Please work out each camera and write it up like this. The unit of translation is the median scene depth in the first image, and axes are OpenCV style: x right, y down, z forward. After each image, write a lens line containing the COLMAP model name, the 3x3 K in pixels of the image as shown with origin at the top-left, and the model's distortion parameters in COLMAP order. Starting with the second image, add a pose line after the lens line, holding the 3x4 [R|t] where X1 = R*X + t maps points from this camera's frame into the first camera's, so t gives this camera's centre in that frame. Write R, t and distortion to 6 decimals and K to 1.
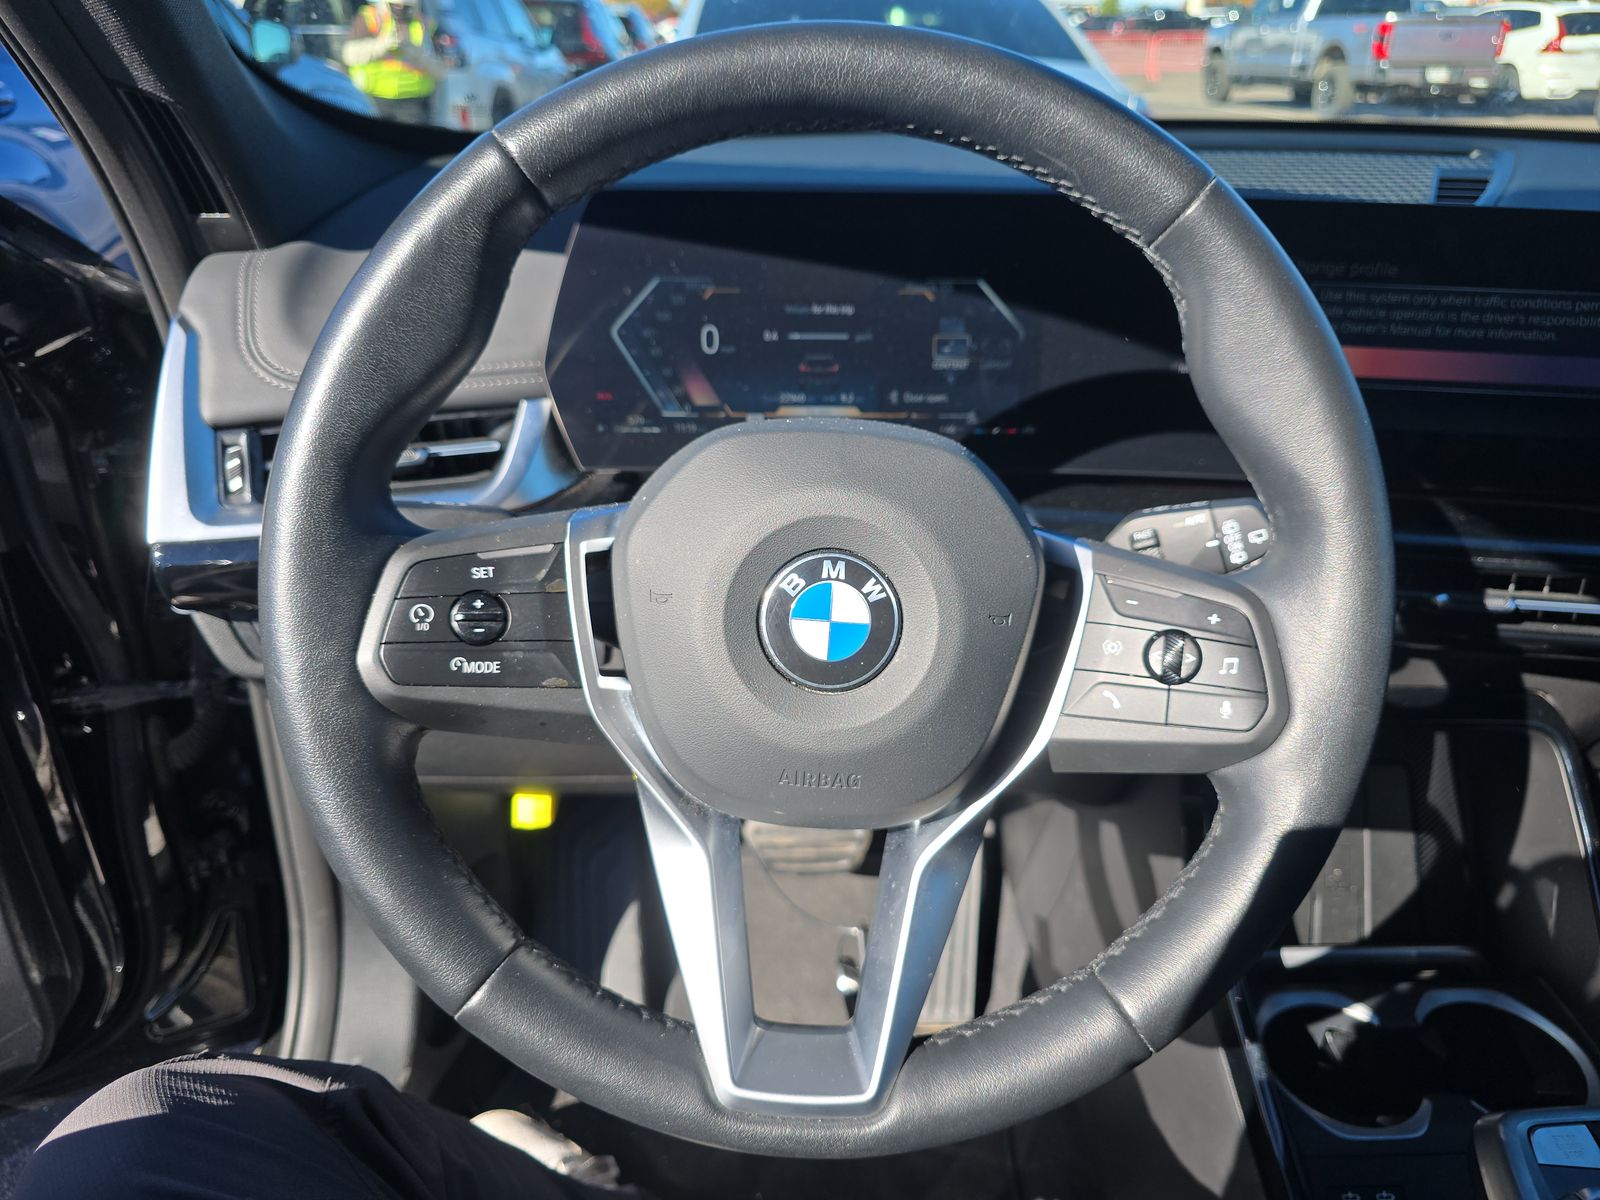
lens RADIAL K [[1074.1, 0, 800.0], [0, 1074.1, 600.0], [0, 0, 1]] dist [0.035345, -0.039760]
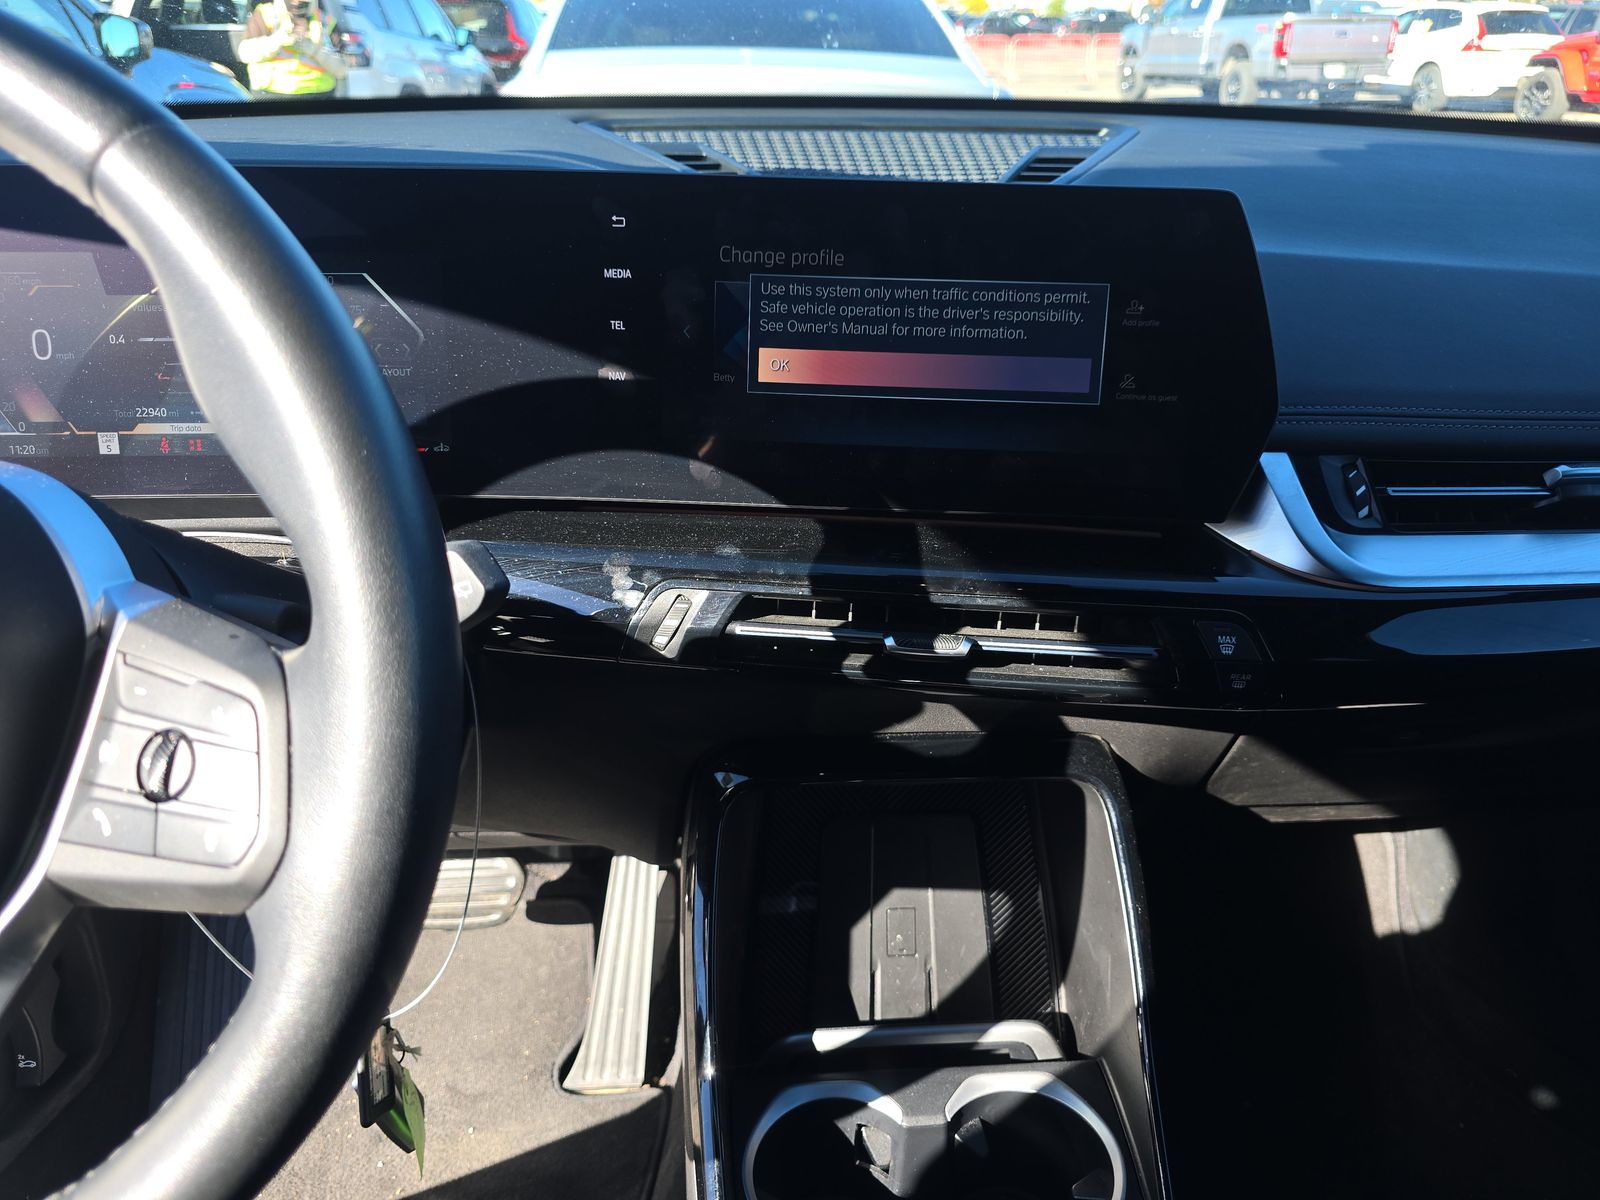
lens RADIAL K [[1059.0, 0, 812.4], [0, 1059.0, 616.6], [0, 0, 1]] dist [0.058408, -0.059726]
pose [[0.999168, -0.018618, 0.036279, 0.431516], [0.018137, 0.999744, 0.013550, -0.029254], [-0.036522, -0.012881, 0.999250, 0.137012]]
